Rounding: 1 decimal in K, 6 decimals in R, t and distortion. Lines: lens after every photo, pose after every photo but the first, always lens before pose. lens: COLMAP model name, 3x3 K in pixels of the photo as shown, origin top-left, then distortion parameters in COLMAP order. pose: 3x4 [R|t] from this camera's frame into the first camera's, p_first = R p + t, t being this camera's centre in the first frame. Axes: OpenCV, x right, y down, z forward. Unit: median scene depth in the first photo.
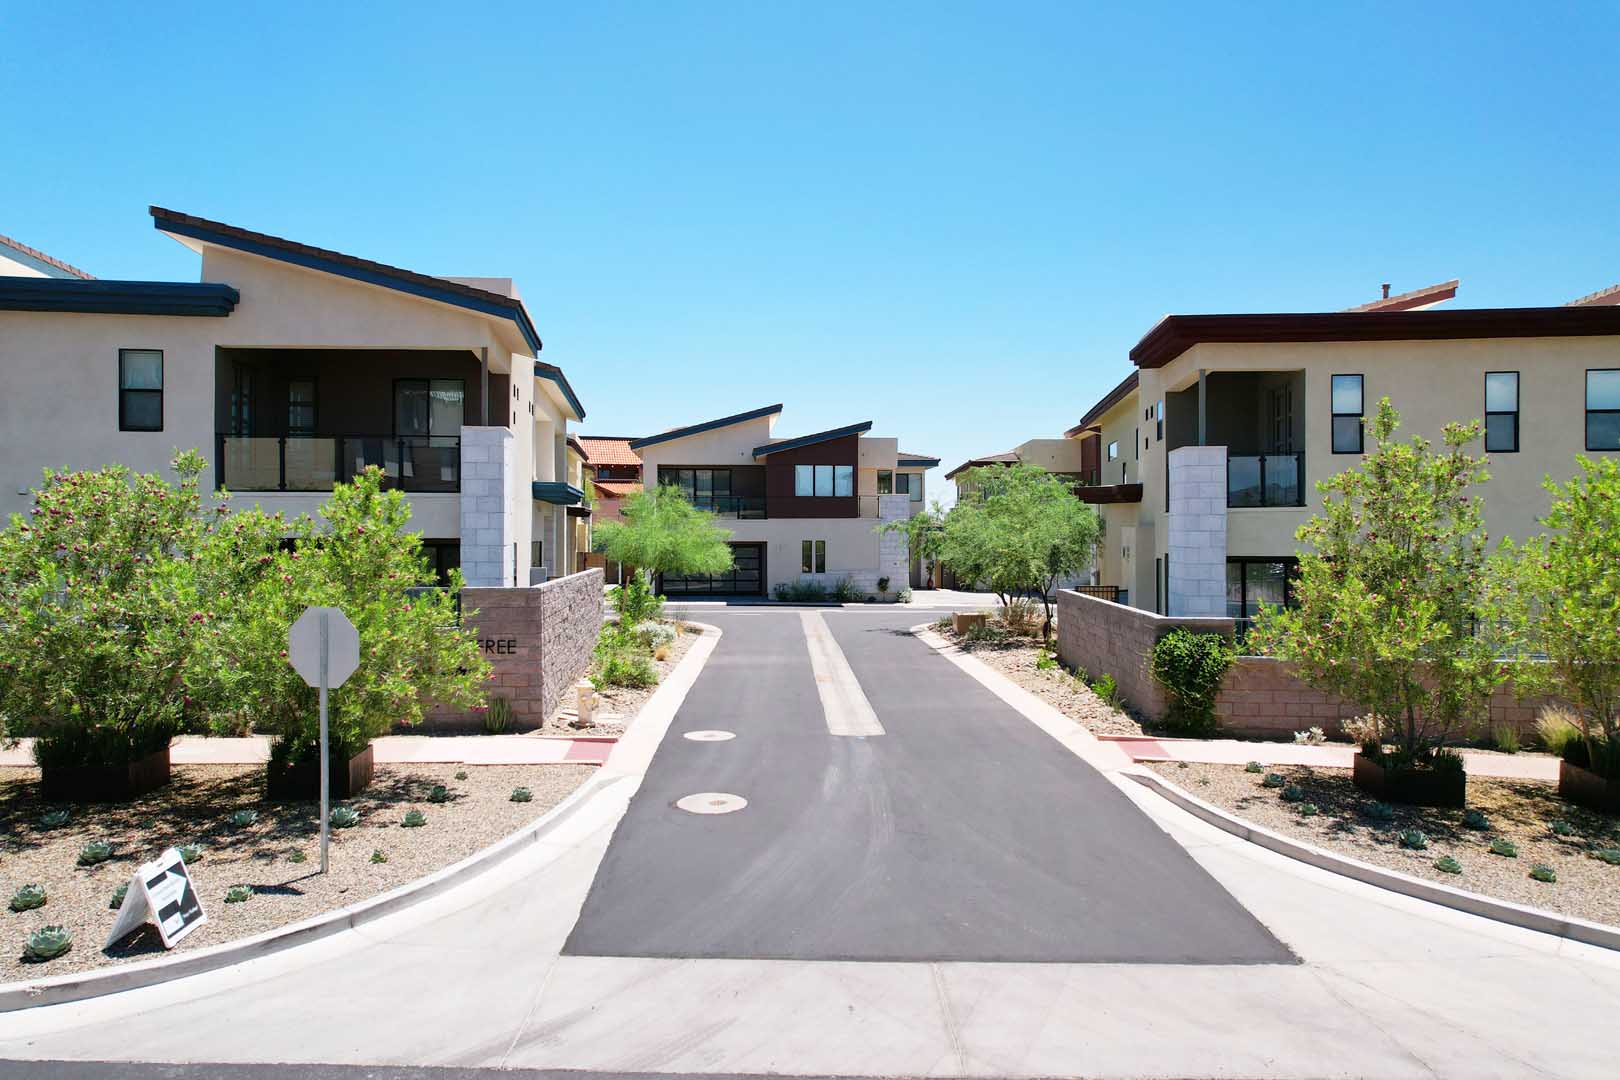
lens RADIAL K [[1029.4, 0, 809.6], [0, 1029.4, 531.8], [0, 0, 1]] dist [-0.085050, 0.071898]
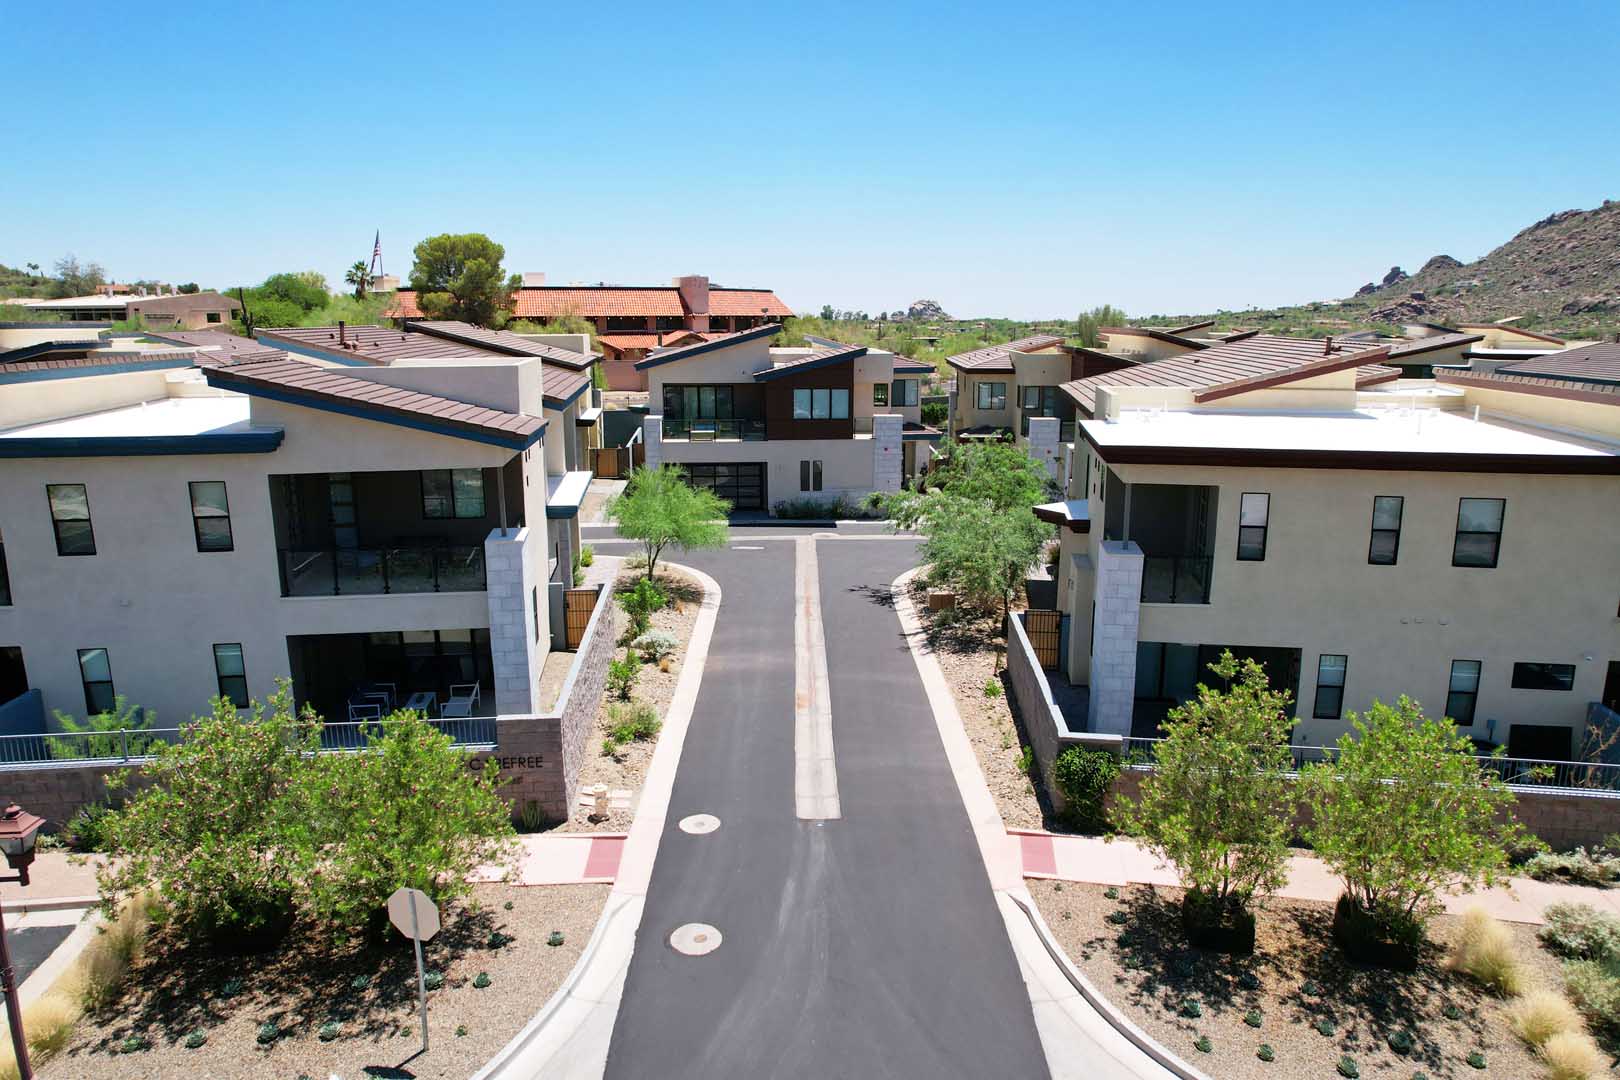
lens RADIAL K [[1029.4, 0, 809.6], [0, 1029.4, 531.8], [0, 0, 1]] dist [-0.085050, 0.071898]
pose [[0.999888, 0.001453, -0.014912, 0.048159], [0.001552, 0.979886, 0.199552, -0.343294], [0.014902, -0.199553, 0.979774, -0.138007]]
